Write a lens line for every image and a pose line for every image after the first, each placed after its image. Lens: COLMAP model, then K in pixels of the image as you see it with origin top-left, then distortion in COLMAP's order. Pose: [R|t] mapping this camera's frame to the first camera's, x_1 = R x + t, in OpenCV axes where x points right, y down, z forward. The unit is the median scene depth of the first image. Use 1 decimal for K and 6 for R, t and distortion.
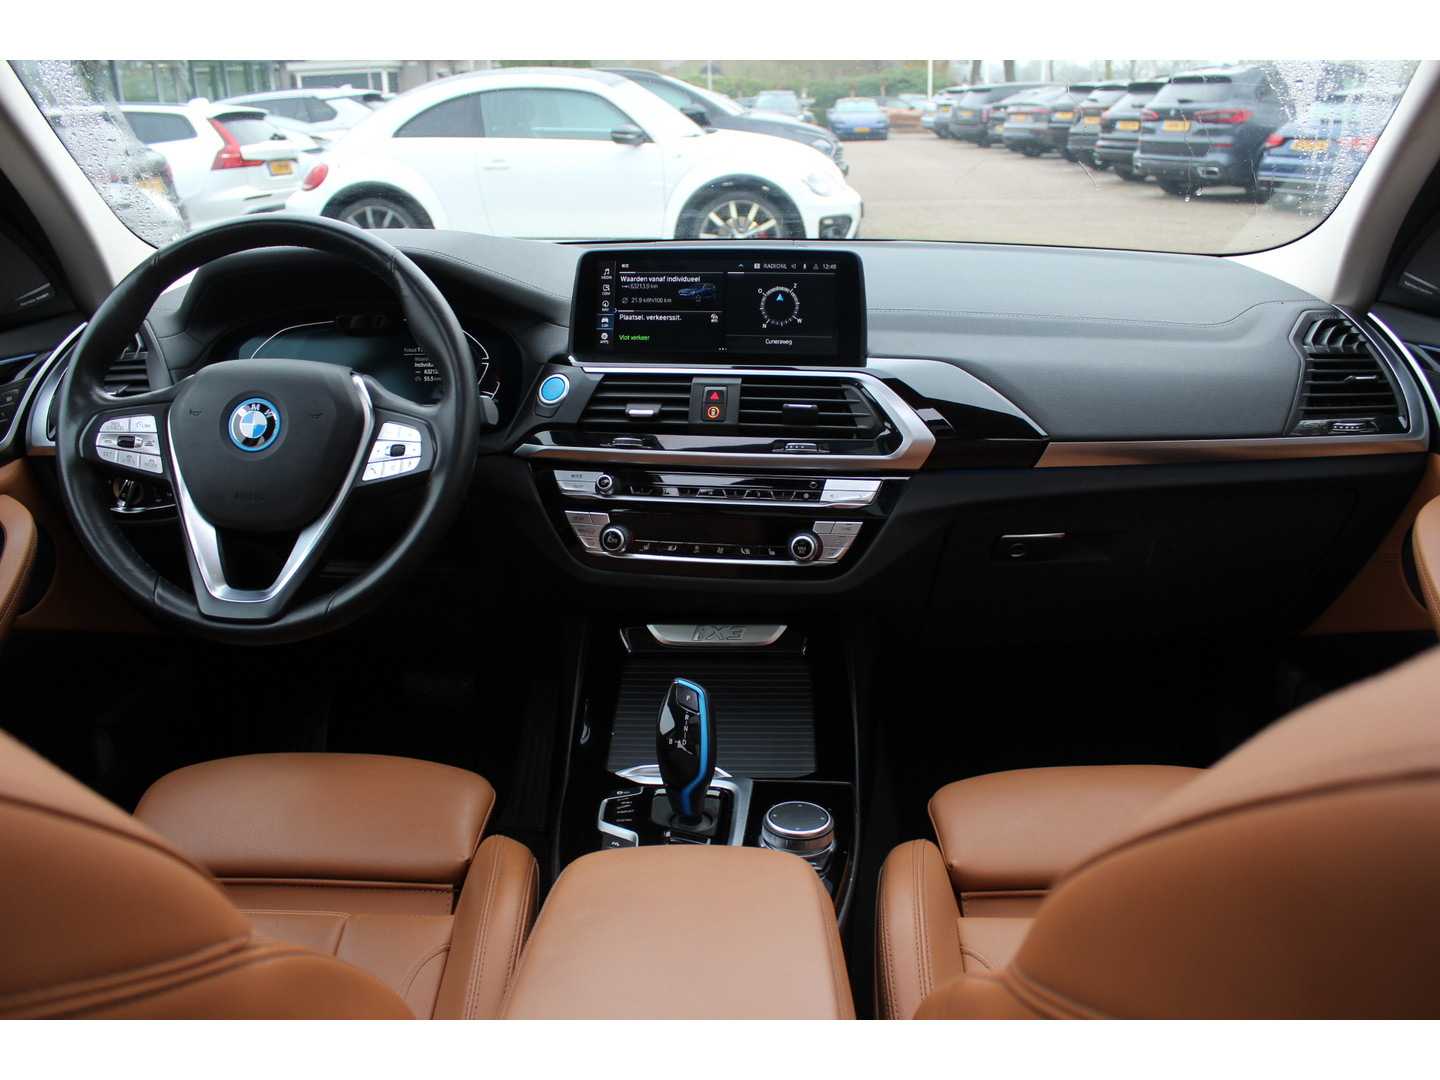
lens RADIAL K [[1174.4, 0, 721.7], [0, 1174.4, 563.7], [0, 0, 1]] dist [-0.152863, 0.147492]
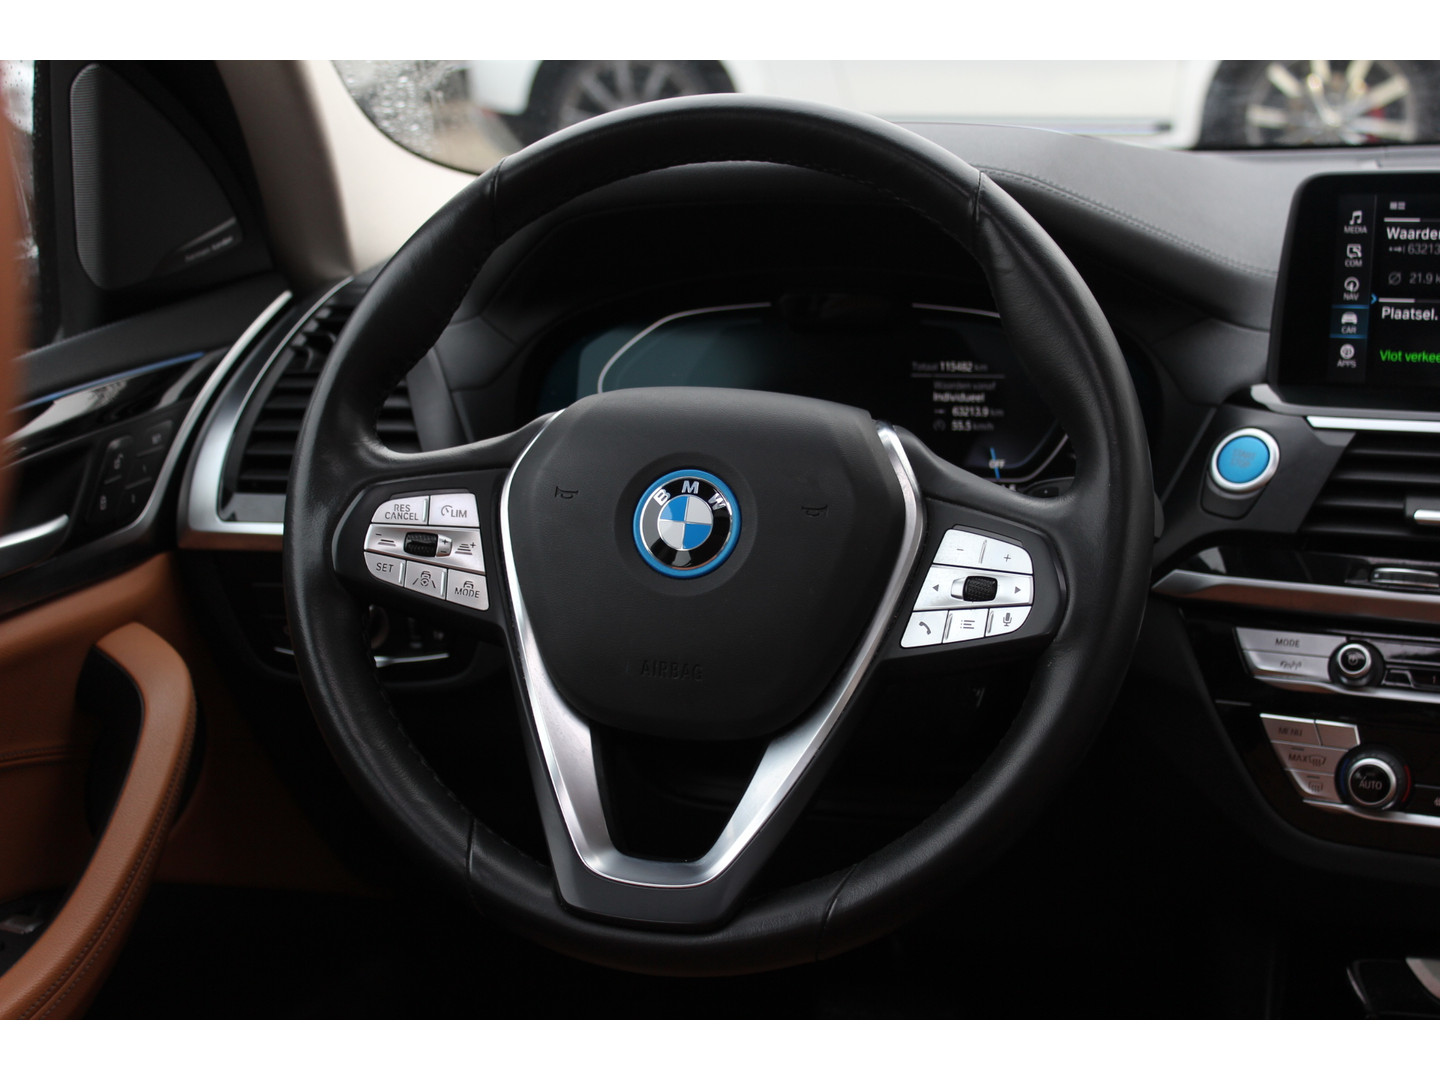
lens RADIAL K [[2206.4, 0, 719.3], [0, 2206.4, 568.0], [0, 0, 1]] dist [-0.019328, 0.016771]
pose [[0.977571, 0.037794, -0.207187, -0.167762], [-0.052002, 0.996622, -0.063563, -0.036208], [0.204084, 0.072911, 0.976234, 0.069138]]
